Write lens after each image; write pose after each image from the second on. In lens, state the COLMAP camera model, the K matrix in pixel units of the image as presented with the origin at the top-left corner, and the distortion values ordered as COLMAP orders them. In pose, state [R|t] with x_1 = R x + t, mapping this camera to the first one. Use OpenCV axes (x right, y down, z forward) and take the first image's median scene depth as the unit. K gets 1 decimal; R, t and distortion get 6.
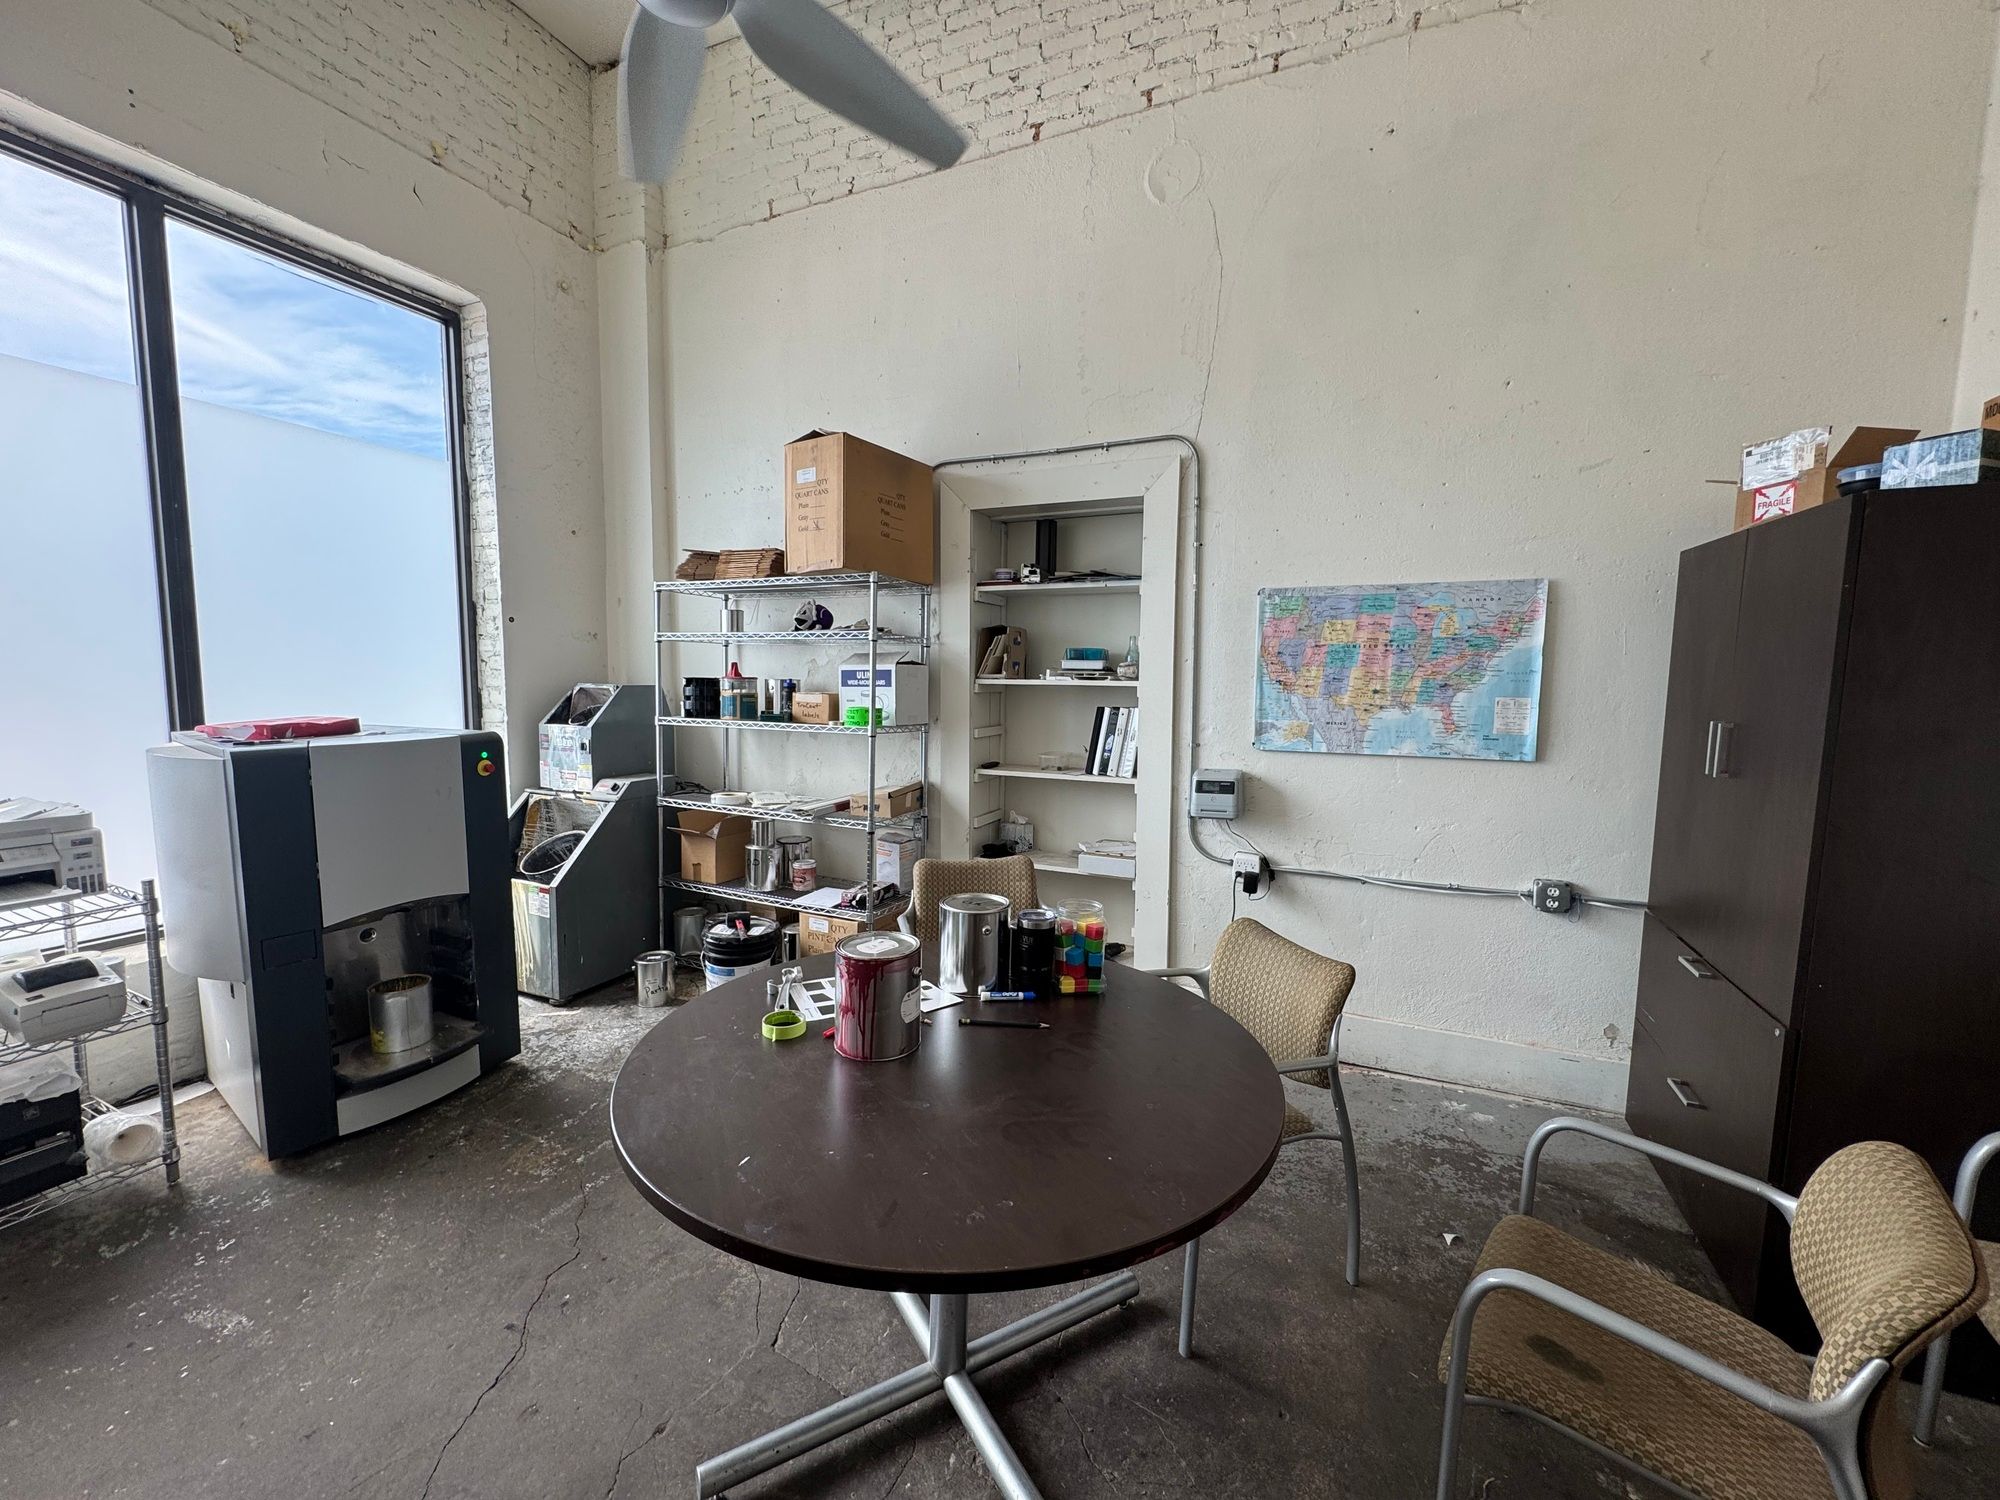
lens RADIAL K [[800.0, 0, 996.6], [0, 800.0, 759.0], [0, 0, 1]] dist [-0.001549, 0.000140]
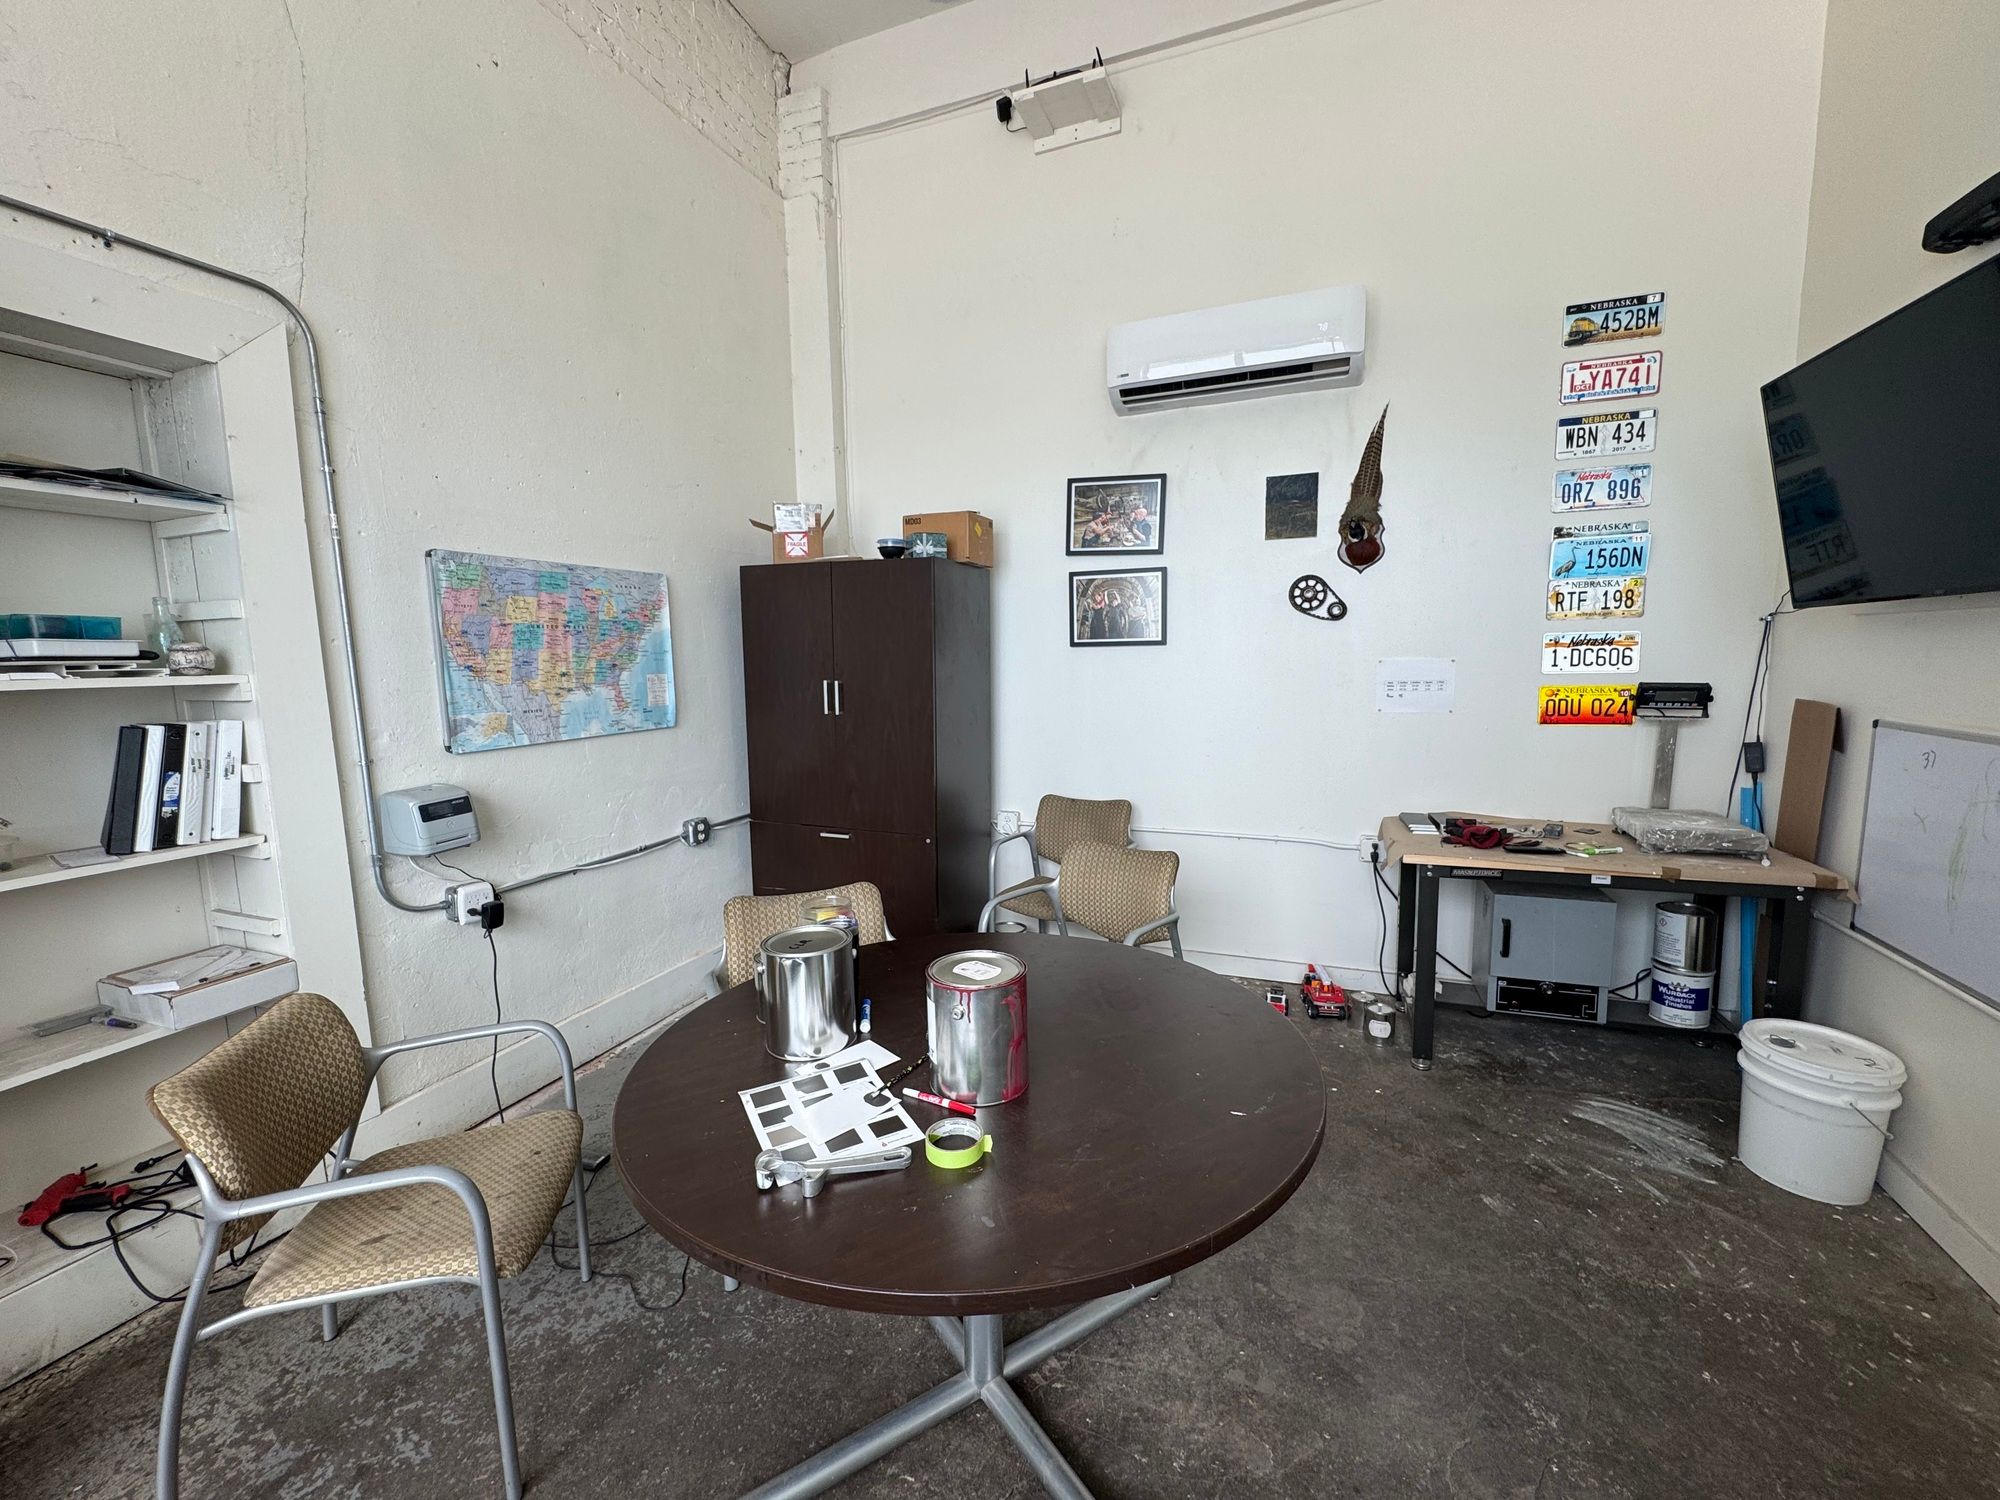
lens RADIAL K [[800.0, 0, 1005.5], [0, 800.0, 754.9], [0, 0, 1]] dist [-0.001549, 0.000140]
pose [[-0.047320, -0.135832, 0.989601, -0.506628], [0.121067, 0.982627, 0.140663, -0.058681], [-0.991516, 0.126465, -0.030054, 0.504524]]
